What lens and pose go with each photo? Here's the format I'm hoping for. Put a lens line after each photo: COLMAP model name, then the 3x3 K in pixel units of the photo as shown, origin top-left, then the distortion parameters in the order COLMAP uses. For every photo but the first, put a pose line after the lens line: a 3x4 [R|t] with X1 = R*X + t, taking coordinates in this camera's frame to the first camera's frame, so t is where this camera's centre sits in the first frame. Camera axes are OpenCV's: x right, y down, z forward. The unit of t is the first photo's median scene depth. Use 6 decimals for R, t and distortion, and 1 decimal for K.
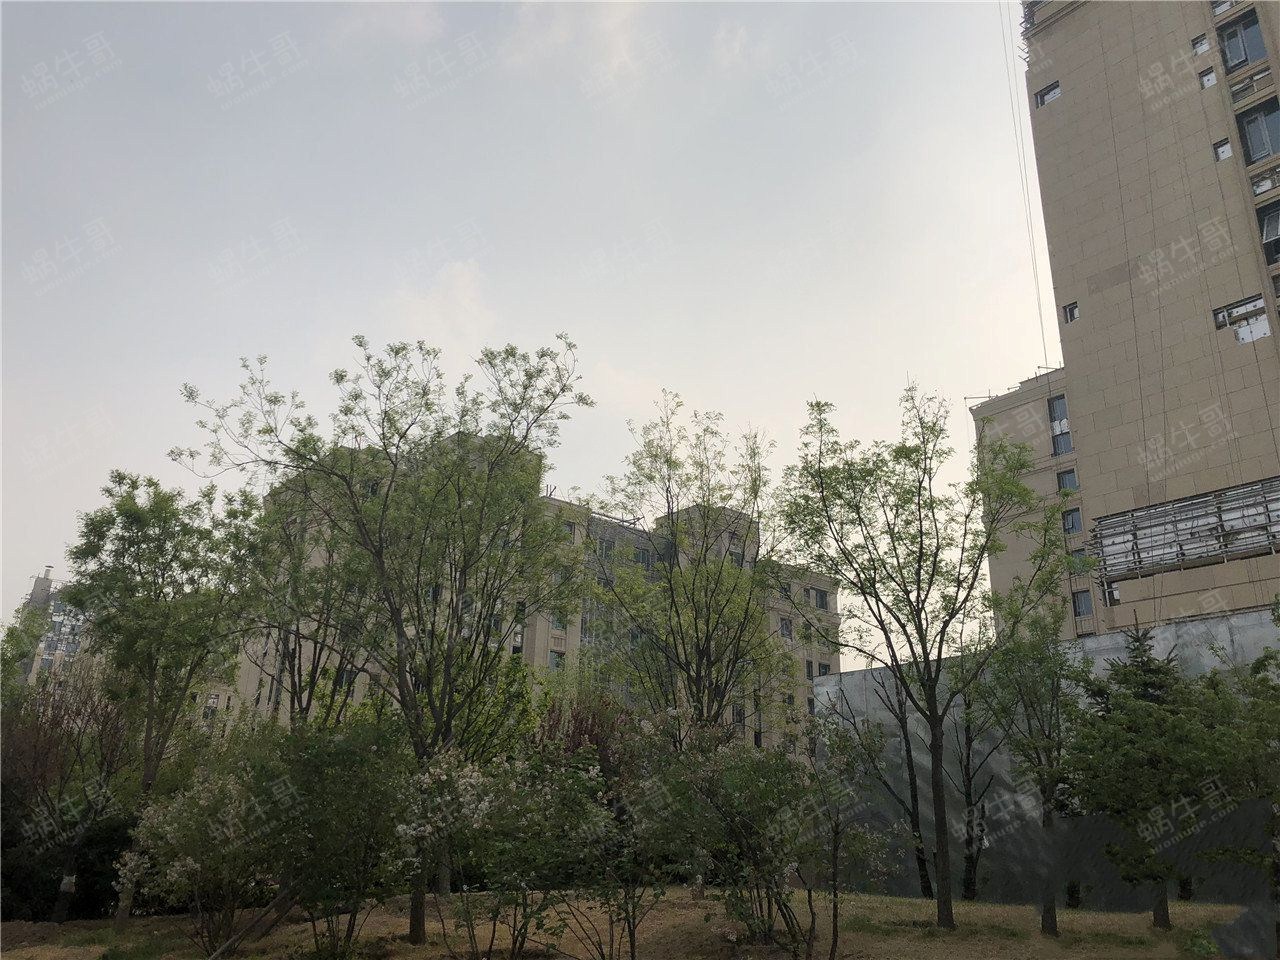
lens RADIAL K [[1042.9, 0, 638.3], [0, 1042.9, 462.8], [0, 0, 1]] dist [0.101964, -0.143638]
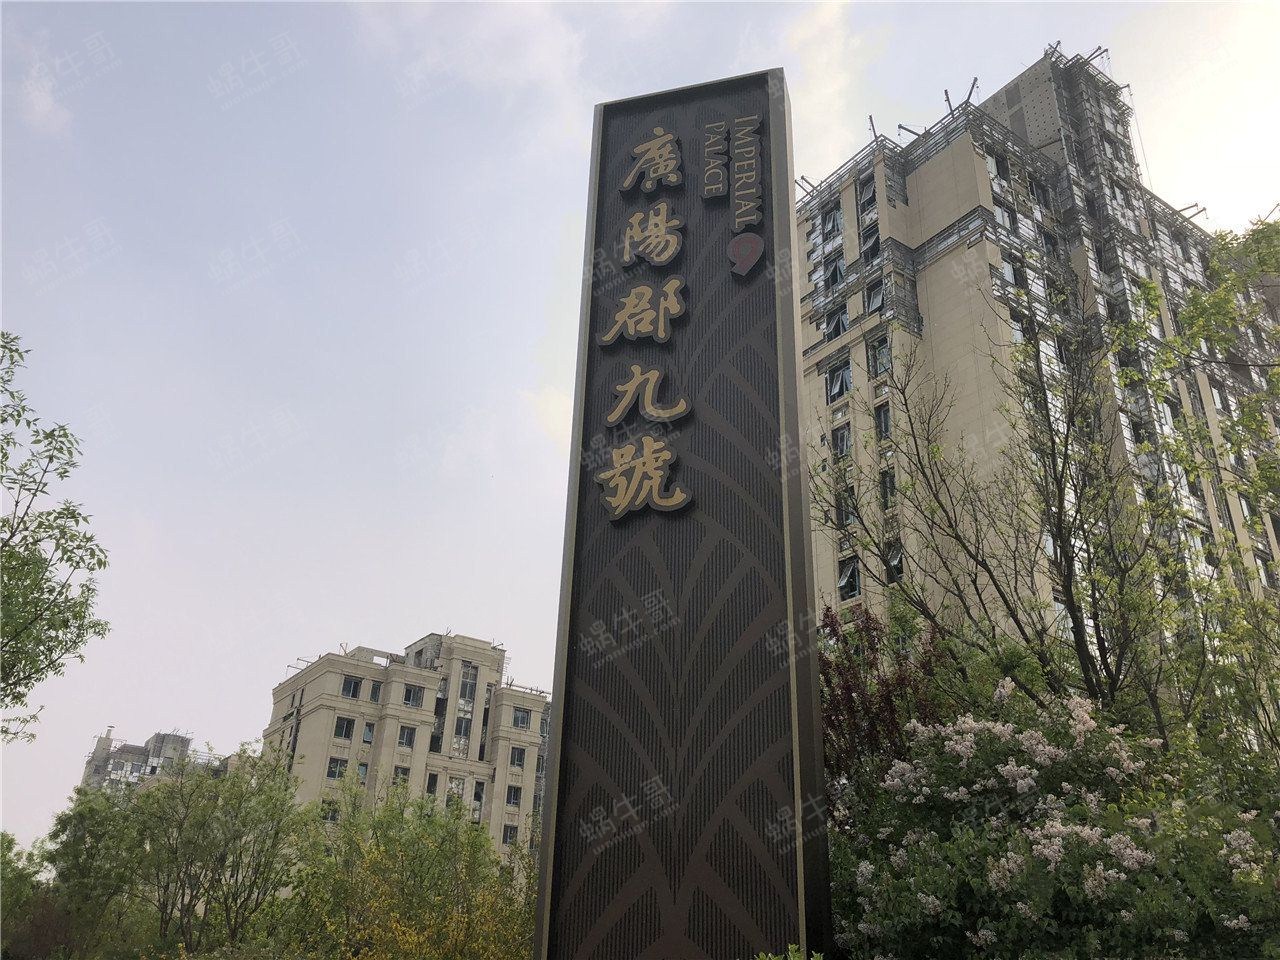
lens RADIAL K [[1042.9, 0, 638.3], [0, 1042.9, 462.8], [0, 0, 1]] dist [0.101964, -0.143638]
pose [[0.997935, -0.020426, -0.060903, 0.369365], [0.012783, 0.992283, -0.123336, -0.188808], [0.062953, 0.122303, 0.990494, -0.509755]]
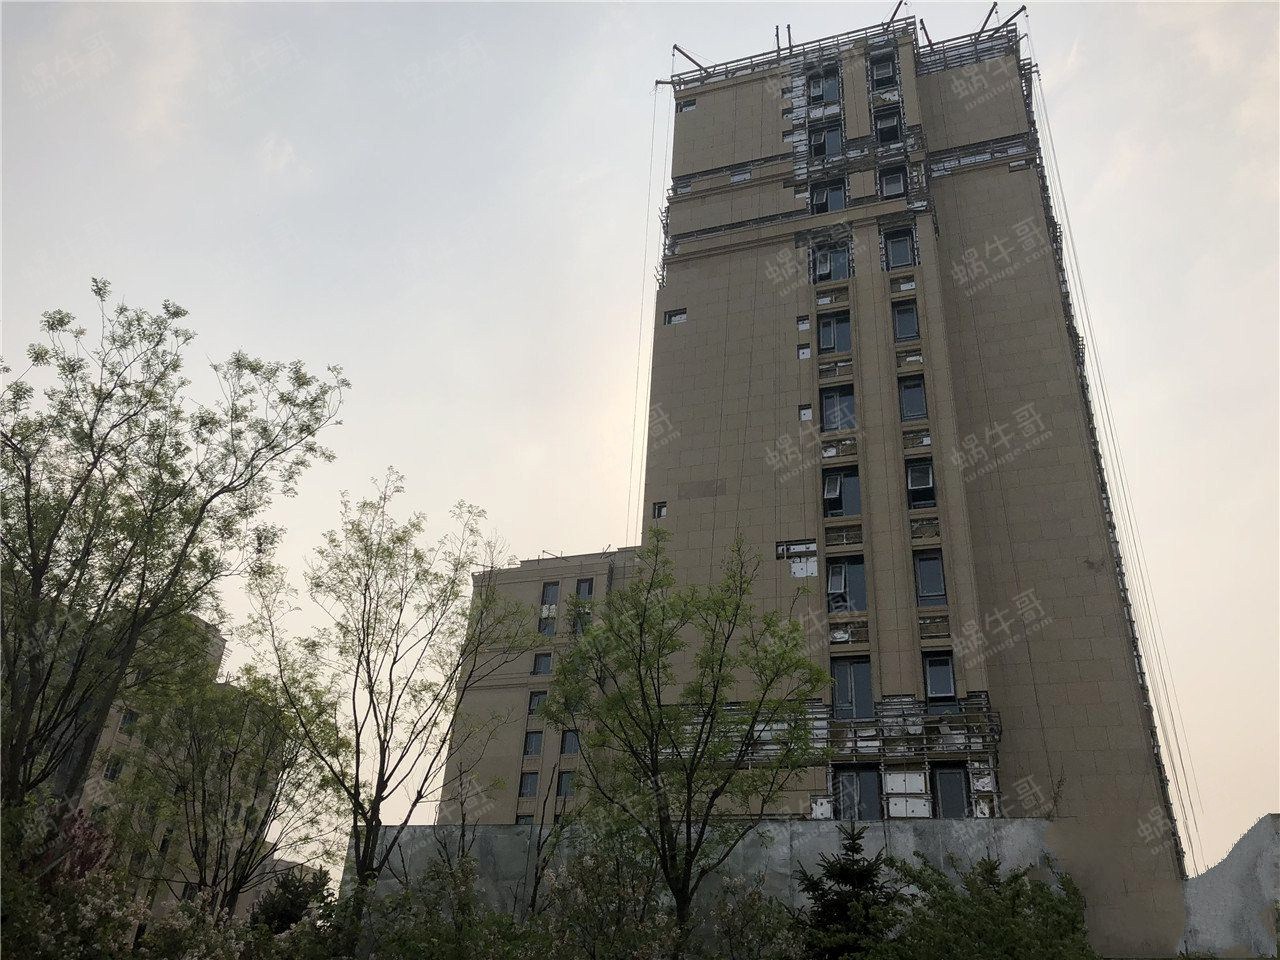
lens RADIAL K [[1042.9, 0, 638.3], [0, 1042.9, 462.8], [0, 0, 1]] dist [0.101964, -0.143638]
pose [[0.845460, 0.293276, 0.446304, -0.106453], [-0.227179, 0.953837, -0.196428, 0.028312], [-0.483309, 0.064681, 0.873057, 0.078366]]
